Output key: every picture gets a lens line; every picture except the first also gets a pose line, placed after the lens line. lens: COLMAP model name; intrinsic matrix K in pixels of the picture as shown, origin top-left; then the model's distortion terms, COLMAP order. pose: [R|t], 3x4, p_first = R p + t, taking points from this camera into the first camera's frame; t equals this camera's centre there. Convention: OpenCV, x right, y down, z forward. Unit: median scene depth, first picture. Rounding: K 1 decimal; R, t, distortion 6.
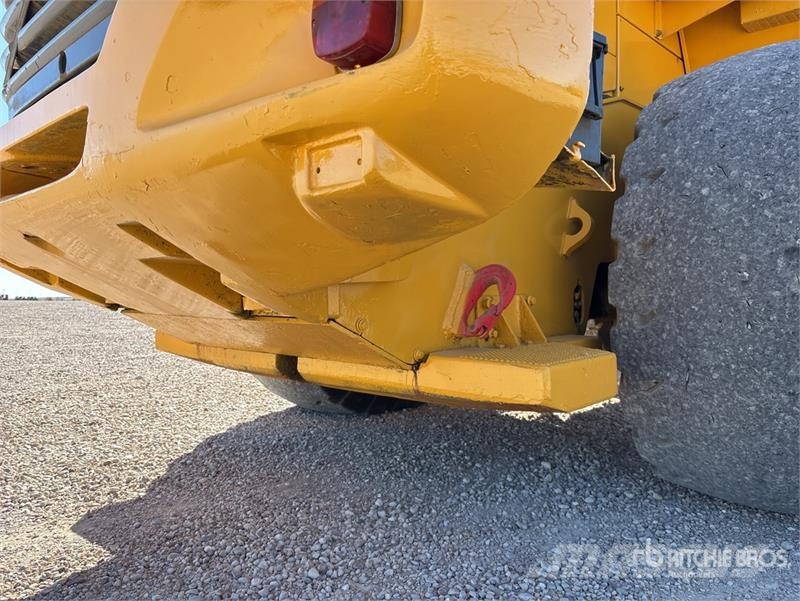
lens RADIAL K [[609.2, 0, 398.7], [0, 609.2, 302.1], [0, 0, 1]] dist [0.016481, 0.013831]
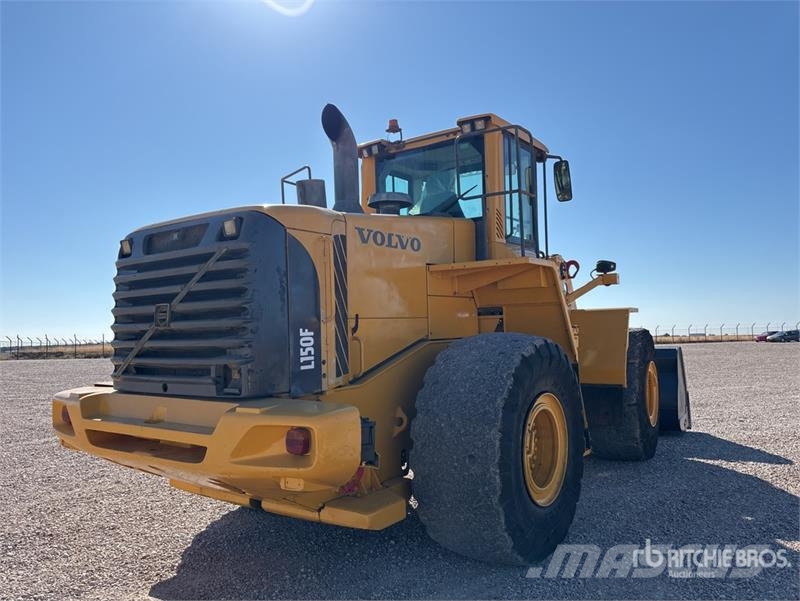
lens RADIAL K [[609.2, 0, 399.1], [0, 609.2, 314.8], [0, 0, 1]] dist [0.016481, 0.013831]
pose [[0.990426, -0.013552, 0.137379, 0.015068], [0.020635, 0.998523, -0.050262, -0.375925], [-0.136495, 0.052615, 0.989243, -1.003662]]
